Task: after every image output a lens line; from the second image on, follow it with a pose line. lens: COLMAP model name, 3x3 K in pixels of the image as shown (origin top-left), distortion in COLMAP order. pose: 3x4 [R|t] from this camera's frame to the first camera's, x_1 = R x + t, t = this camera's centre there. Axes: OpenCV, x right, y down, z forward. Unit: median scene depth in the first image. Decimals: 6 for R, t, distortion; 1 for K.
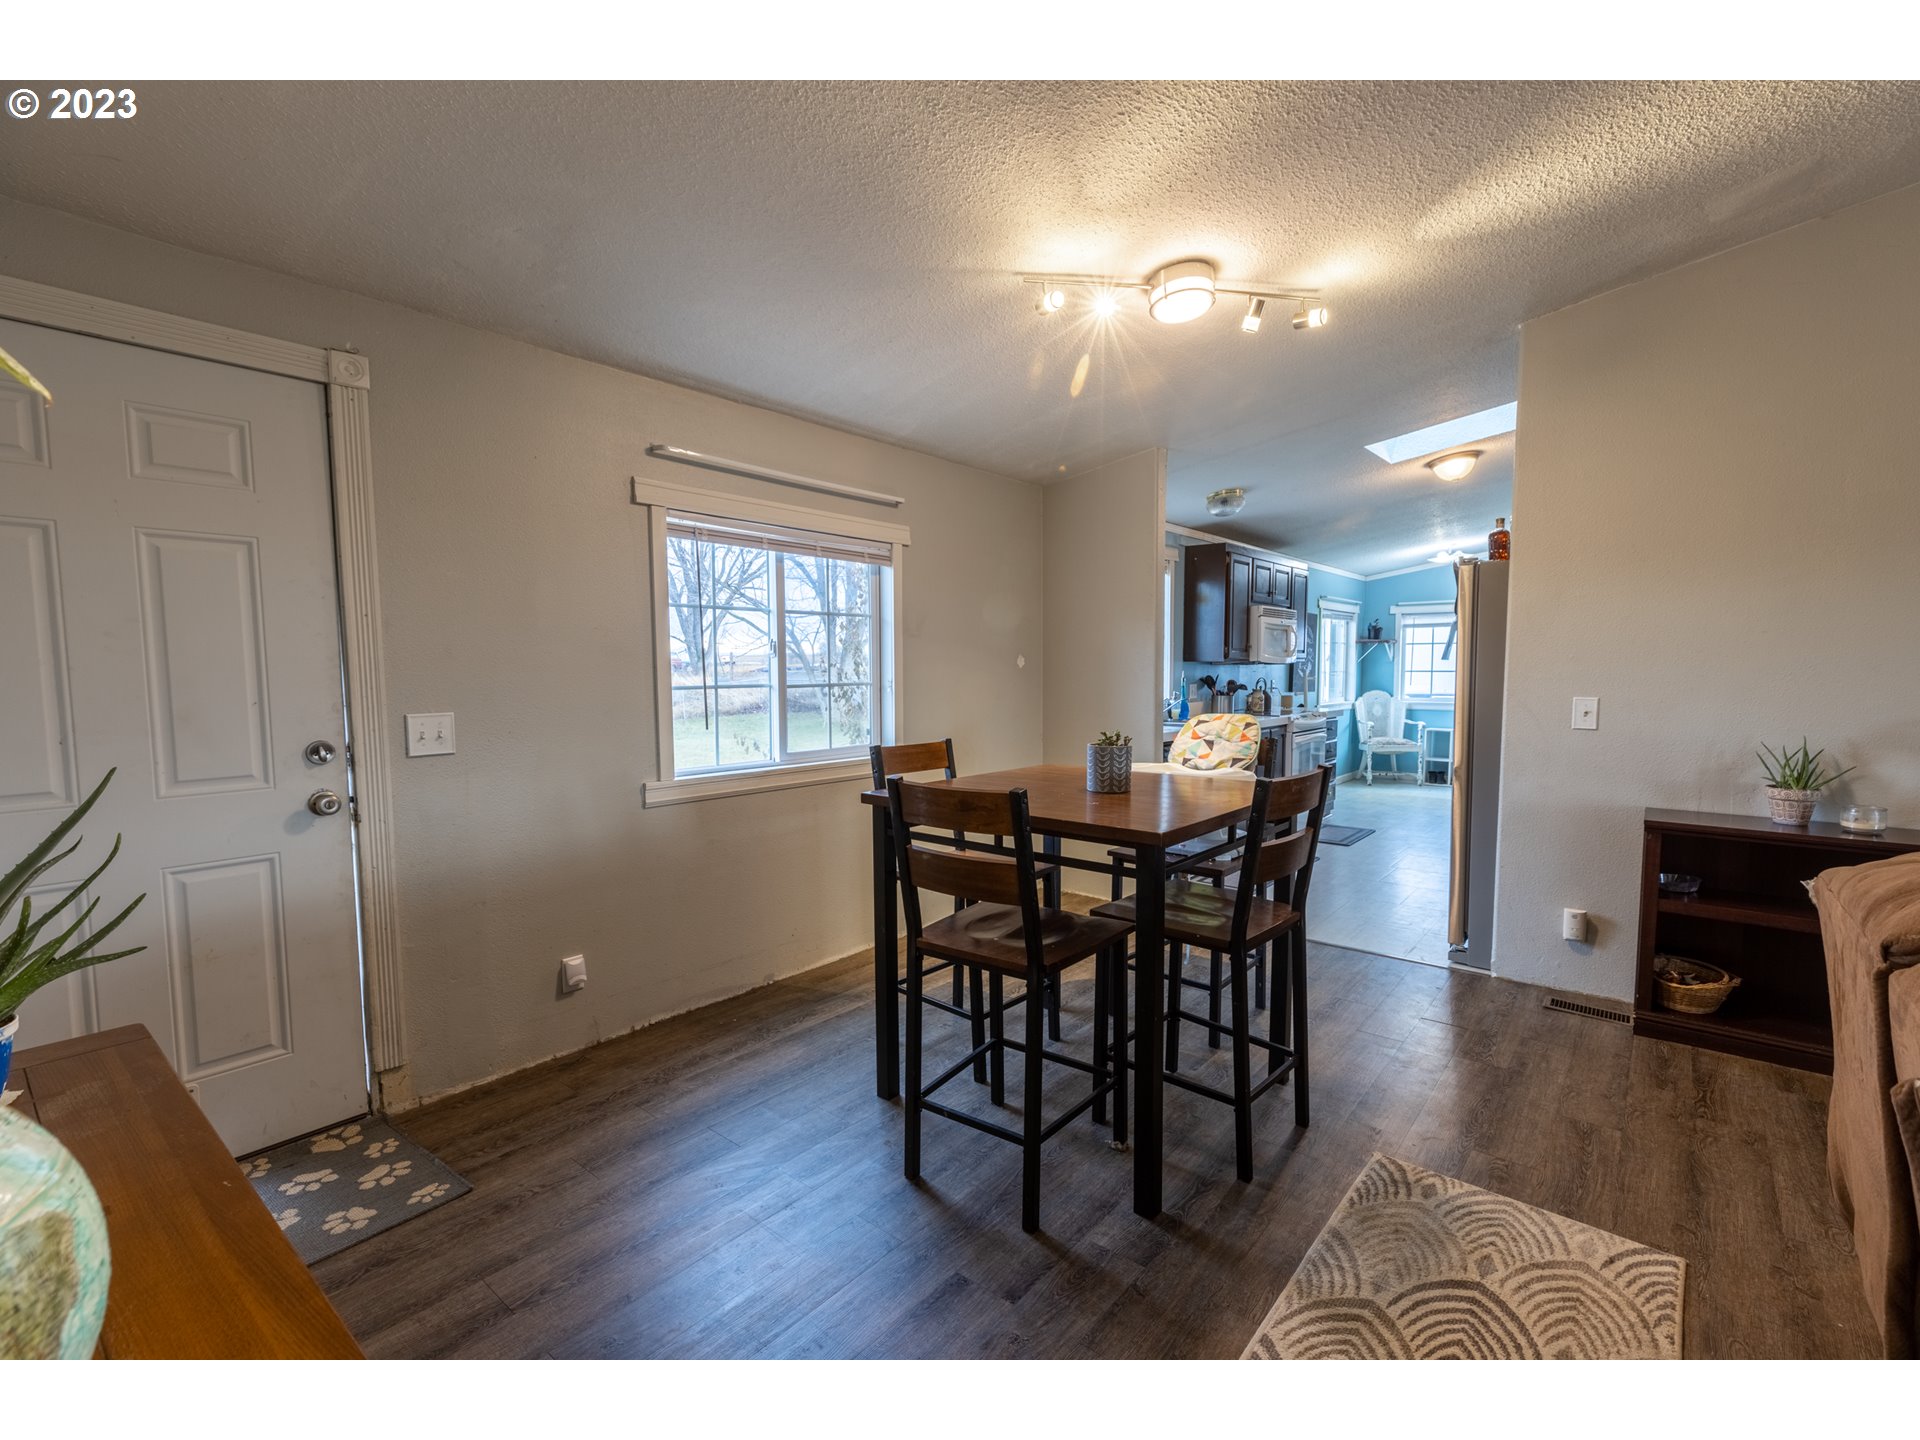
lens RADIAL K [[865.6, 0, 970.2], [0, 865.6, 730.2], [0, 0, 1]] dist [-0.000679, 0.001605]
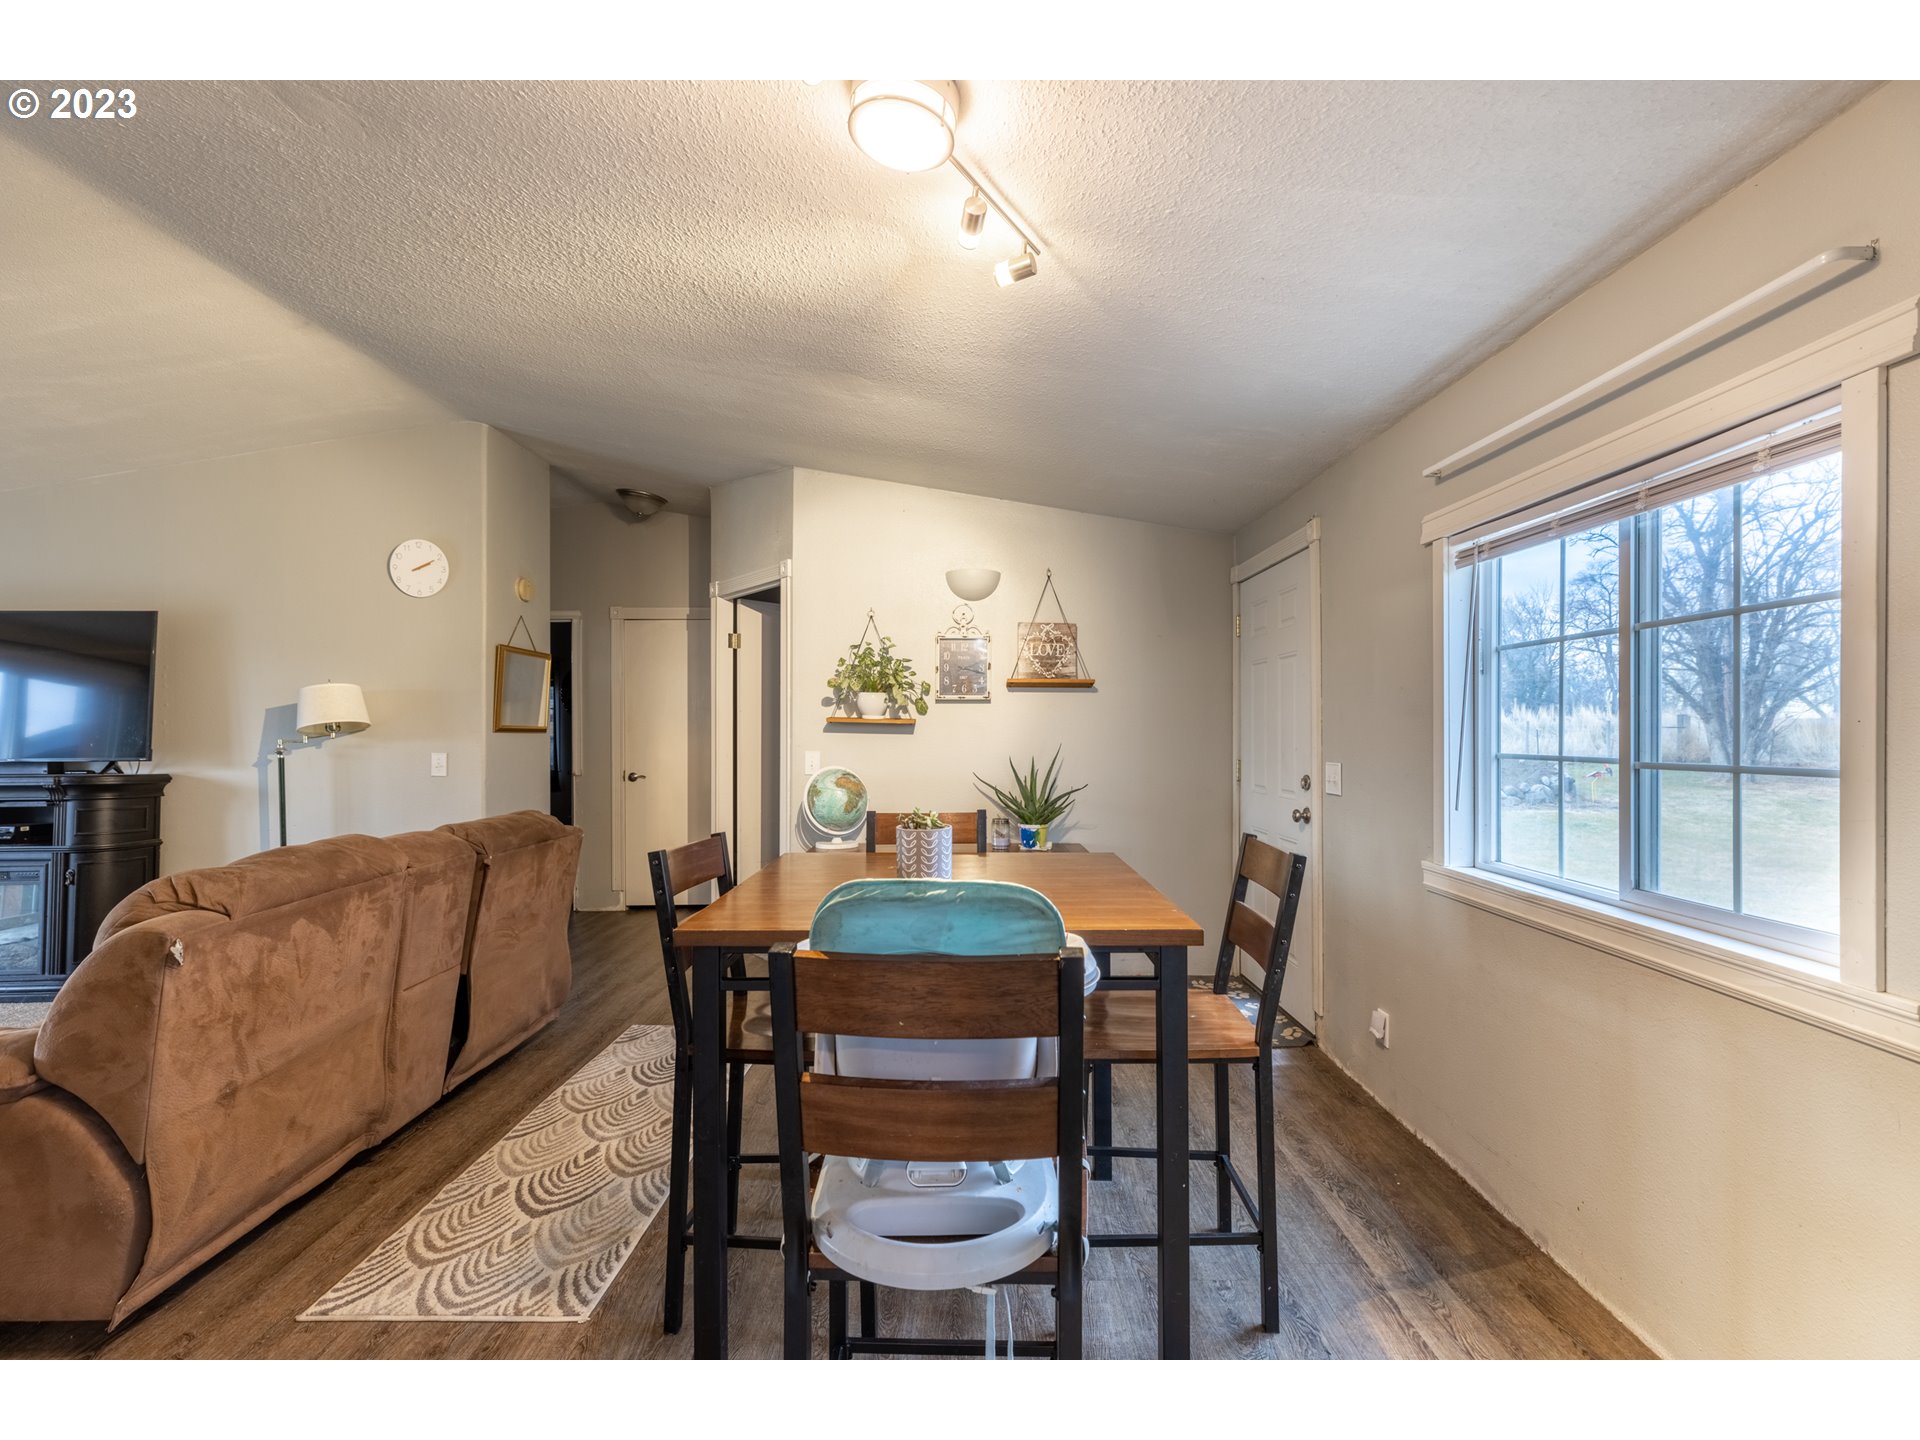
lens RADIAL K [[865.6, 0, 970.9], [0, 865.6, 722.1], [0, 0, 1]] dist [-0.000679, 0.001605]
pose [[-0.762991, -0.001353, -0.646408, 0.576961], [-0.045884, 0.997589, 0.052071, -0.109817], [0.644779, 0.069390, -0.761213, 1.456518]]
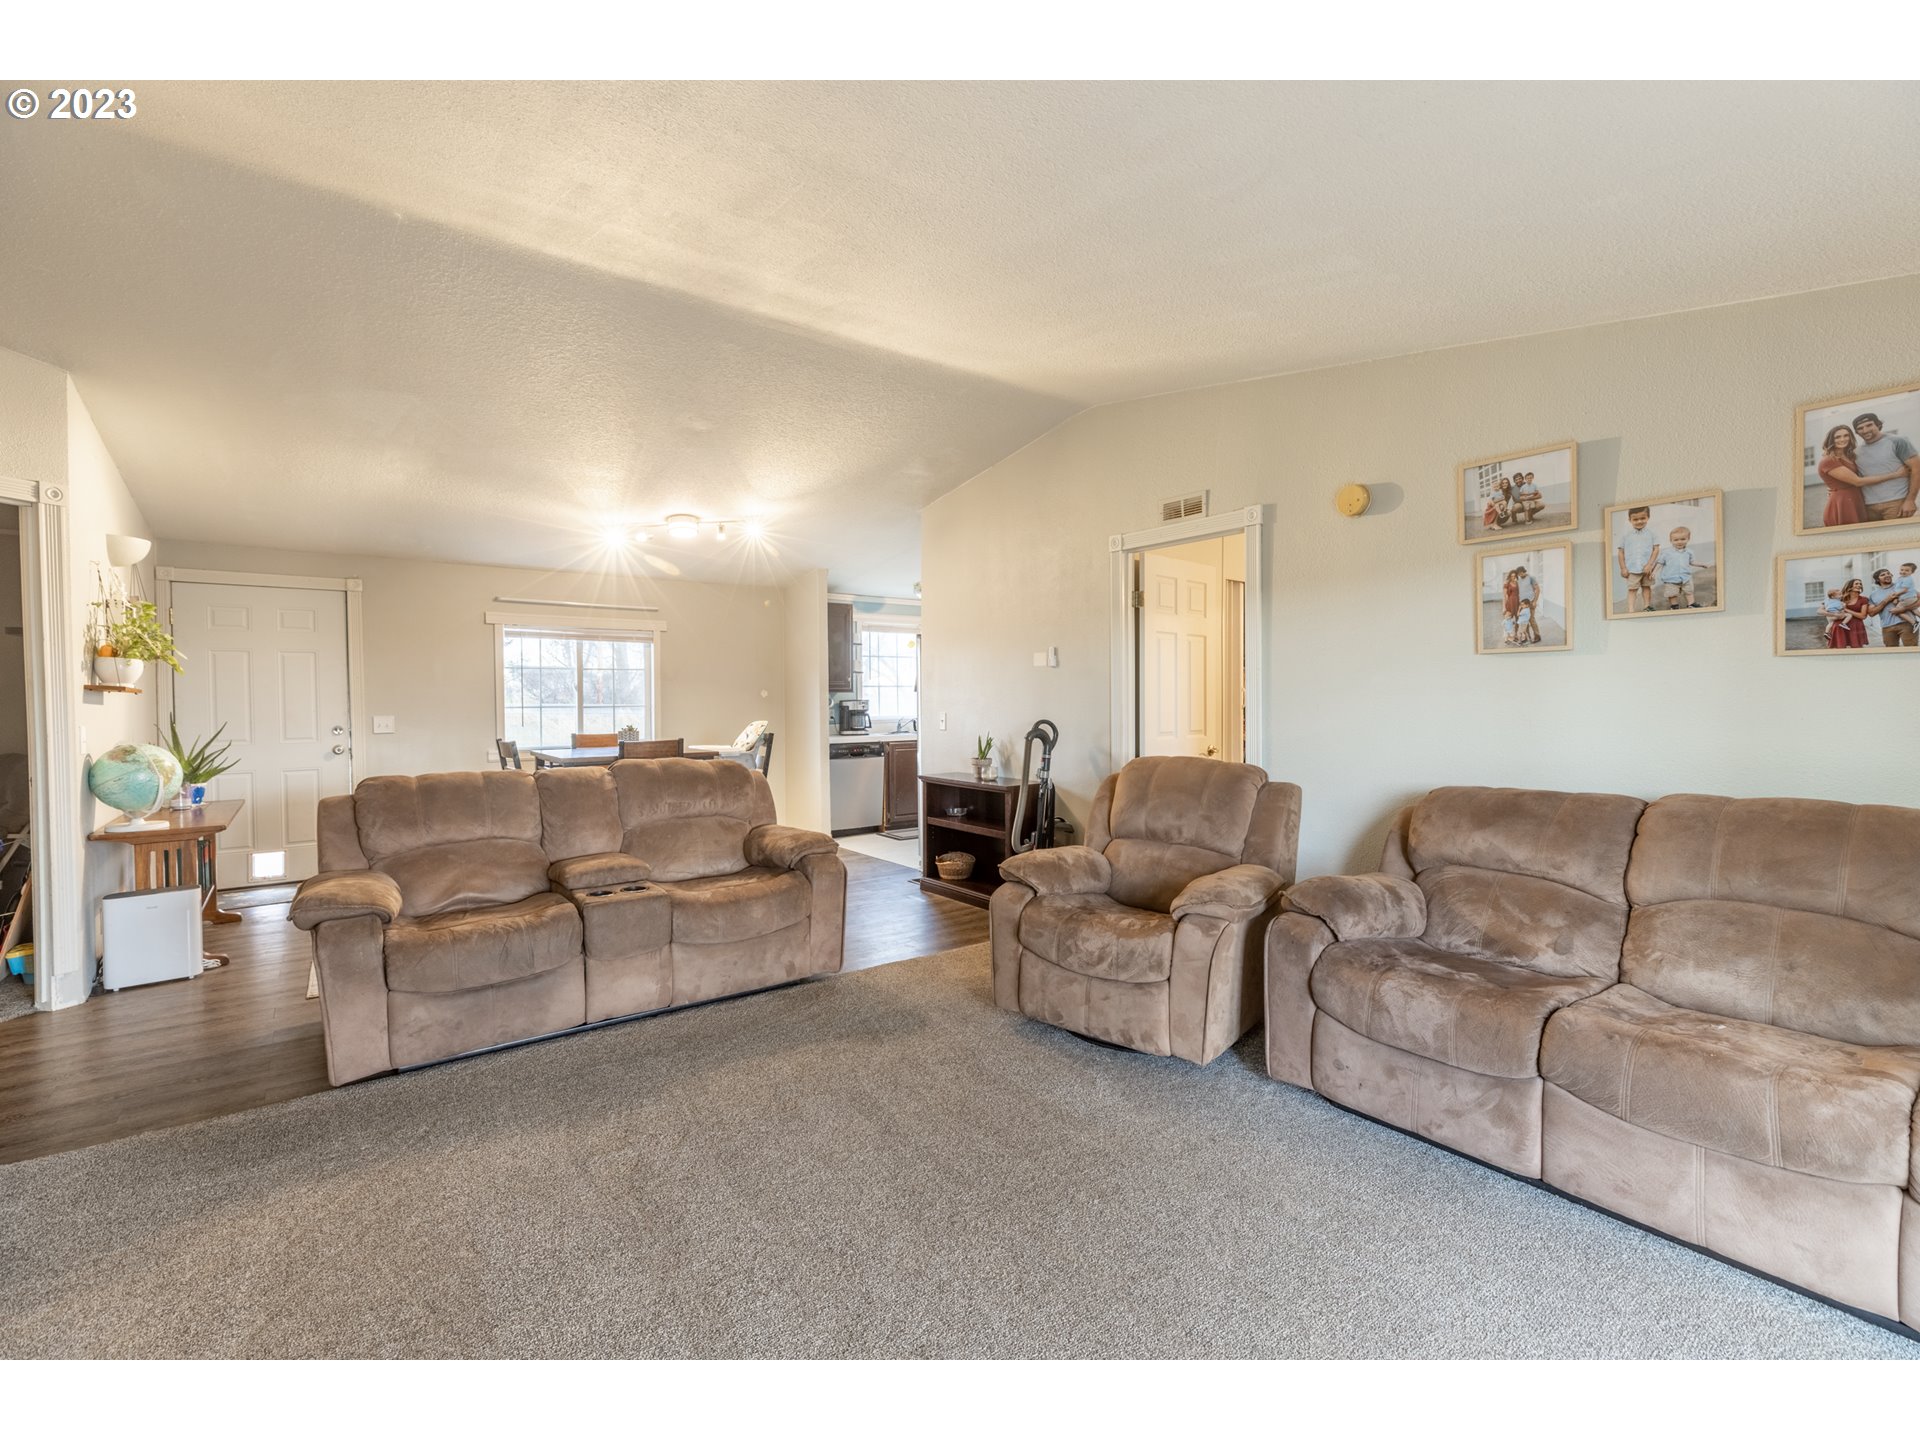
lens RADIAL K [[865.6, 0, 958.9], [0, 865.6, 708.3], [0, 0, 1]] dist [-0.000679, 0.001605]
pose [[0.969881, 0.000730, -0.243579, 1.388931], [-0.015399, 0.998179, -0.058325, 0.067933], [0.243092, 0.060319, 0.968126, -0.877613]]
